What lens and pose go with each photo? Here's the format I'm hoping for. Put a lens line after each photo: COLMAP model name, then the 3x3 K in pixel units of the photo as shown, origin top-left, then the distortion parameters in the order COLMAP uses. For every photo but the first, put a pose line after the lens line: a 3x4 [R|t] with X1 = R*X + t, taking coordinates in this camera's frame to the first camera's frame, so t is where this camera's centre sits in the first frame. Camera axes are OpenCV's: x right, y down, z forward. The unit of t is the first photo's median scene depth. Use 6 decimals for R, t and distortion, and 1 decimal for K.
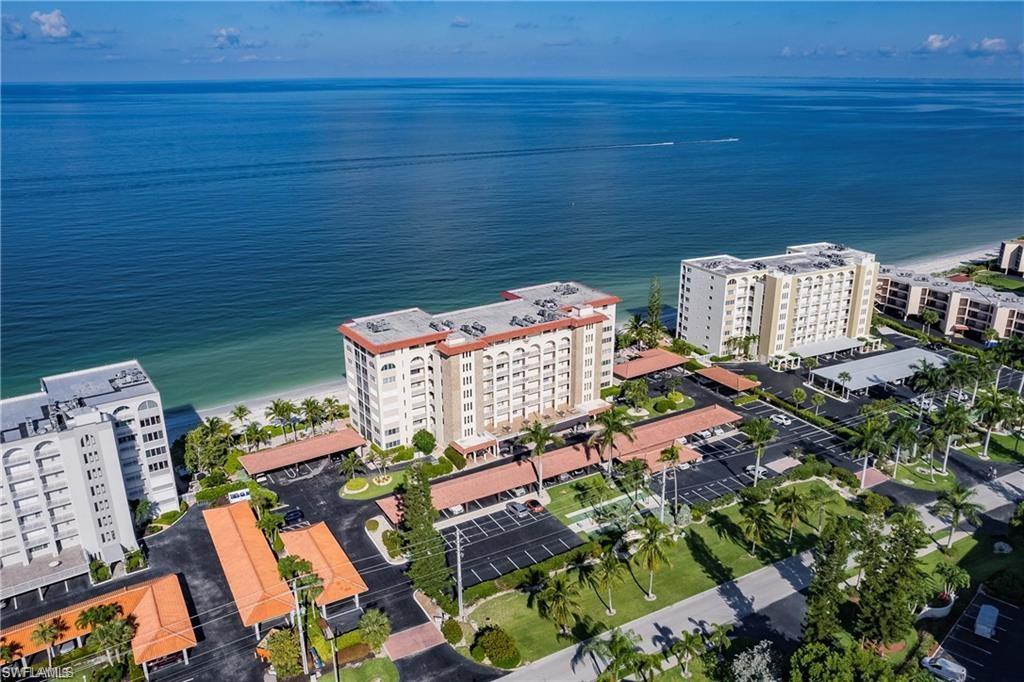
lens RADIAL K [[771.2, 0, 512.0], [0, 771.2, 341.0], [0, 0, 1]] dist [-0.127767, 0.086725]
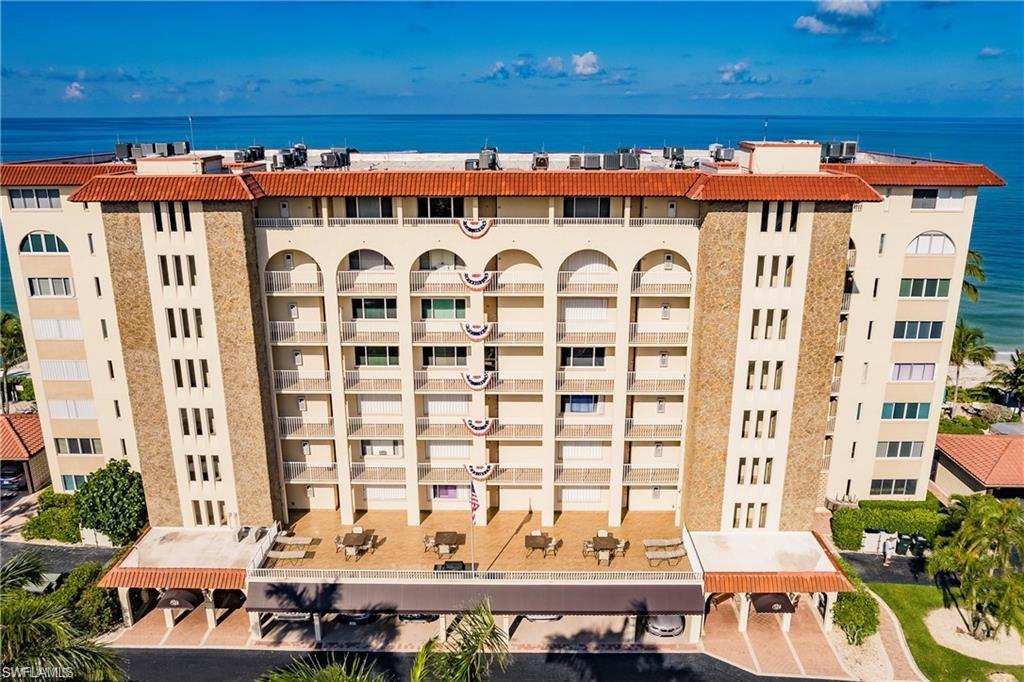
lens RADIAL K [[771.2, 0, 512.0], [0, 771.2, 341.0], [0, 0, 1]] dist [-0.127767, 0.086725]
pose [[0.818617, 0.163148, -0.550681, 0.149484], [-0.188055, 0.982092, 0.011407, 0.026831], [0.542680, 0.094220, 0.834638, 0.685329]]
